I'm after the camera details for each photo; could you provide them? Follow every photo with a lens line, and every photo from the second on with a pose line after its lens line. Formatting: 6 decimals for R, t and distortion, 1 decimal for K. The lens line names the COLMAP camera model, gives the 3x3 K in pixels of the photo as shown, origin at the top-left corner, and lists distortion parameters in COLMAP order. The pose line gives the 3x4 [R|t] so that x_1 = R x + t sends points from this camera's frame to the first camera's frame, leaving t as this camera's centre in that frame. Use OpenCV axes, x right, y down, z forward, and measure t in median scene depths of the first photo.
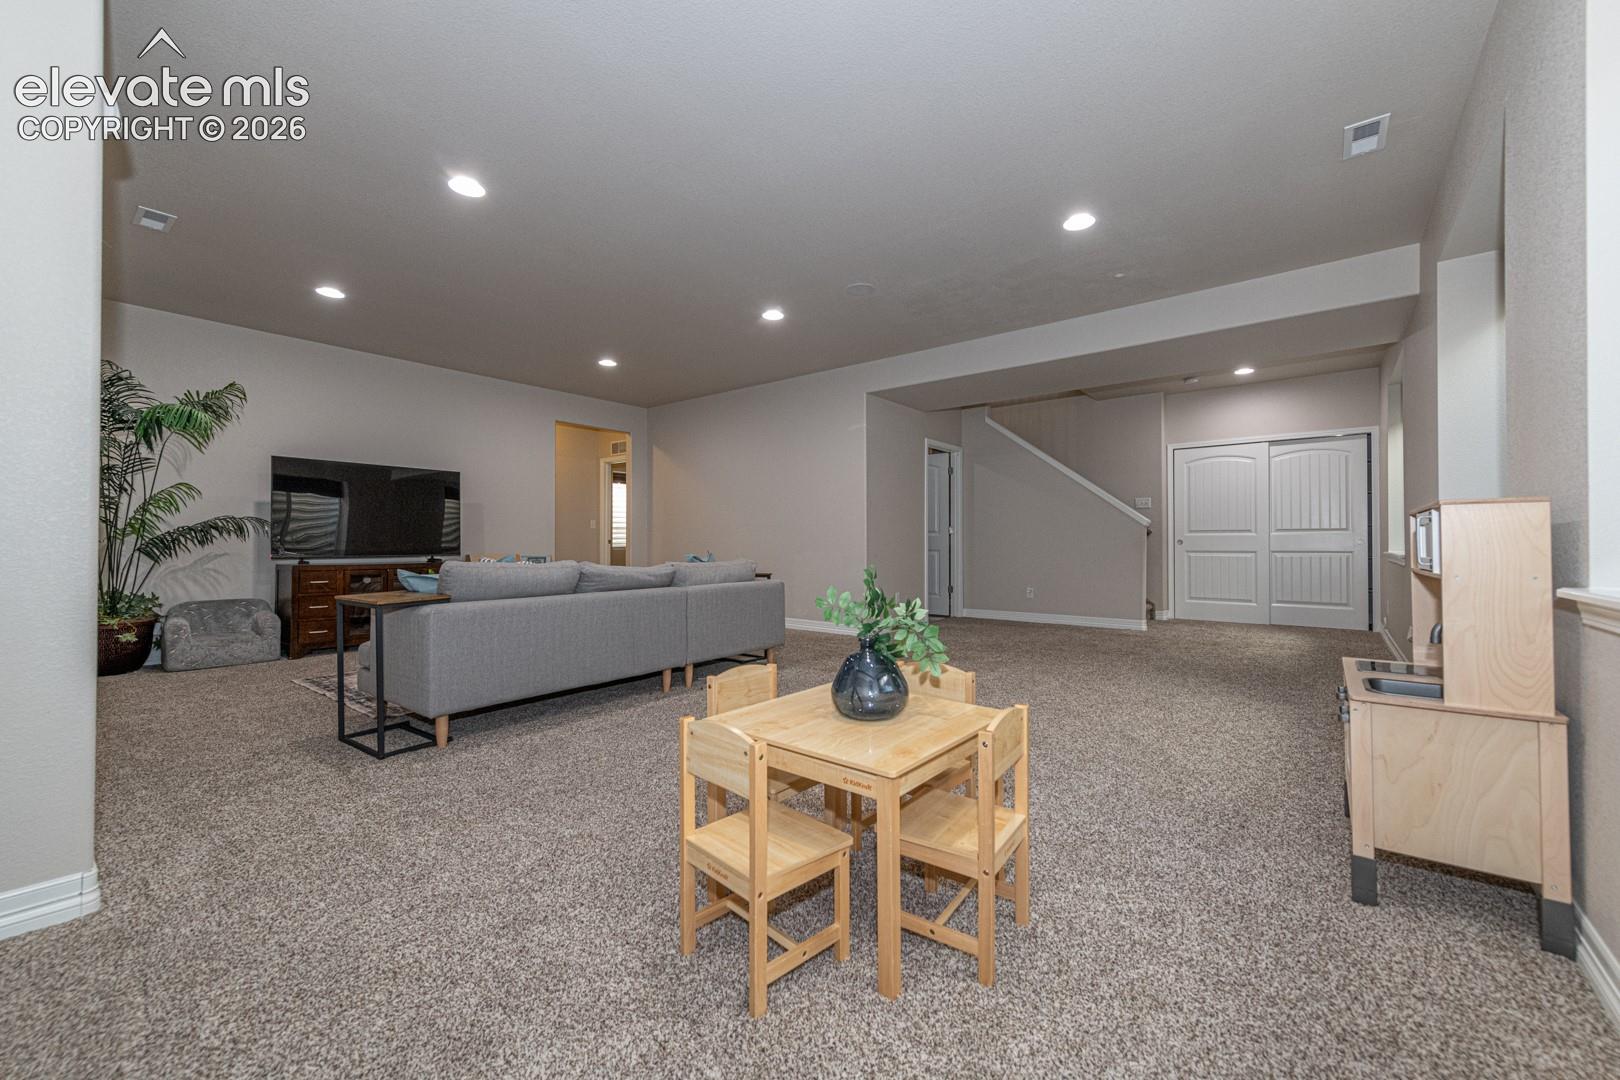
lens RADIAL K [[636.2, 0, 808.7], [0, 636.2, 535.0], [0, 0, 1]] dist [0.018254, -0.006093]
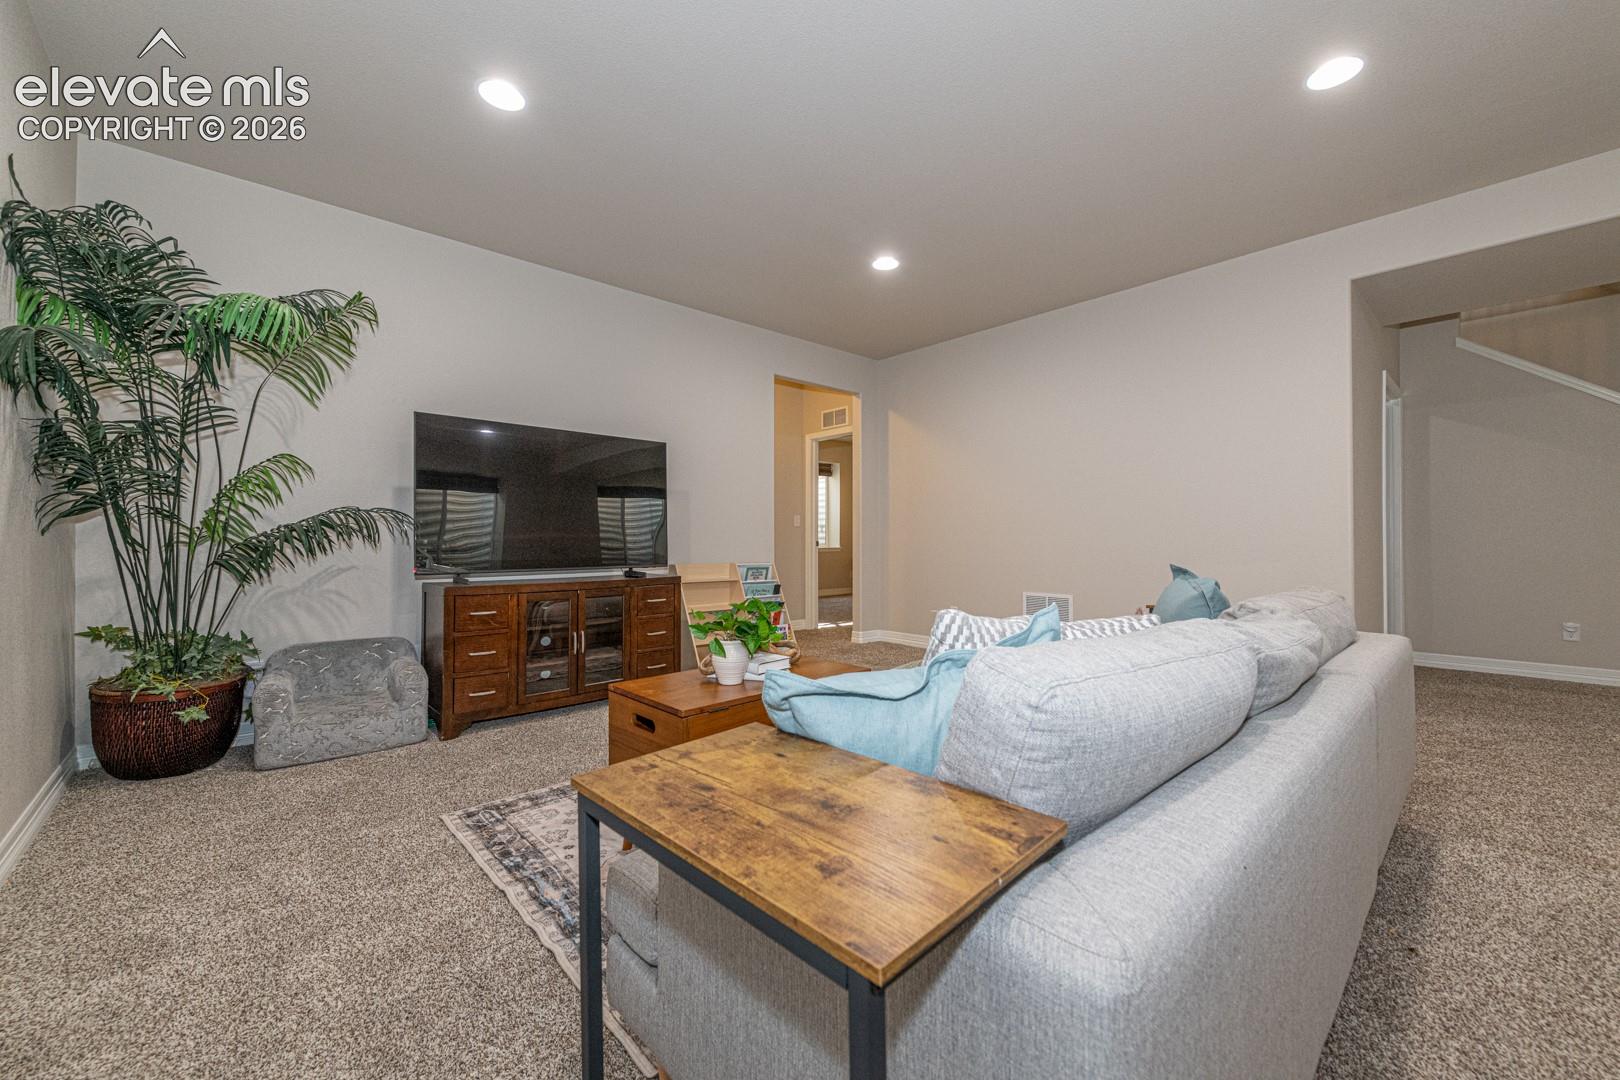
lens RADIAL K [[636.2, 0, 808.7], [0, 636.2, 535.0], [0, 0, 1]] dist [0.018254, -0.006093]
pose [[0.986340, -0.005379, -0.164636, -0.364040], [0.005636, 0.999984, 0.001094, -0.001357], [0.164628, -0.002007, 0.986354, 0.459852]]
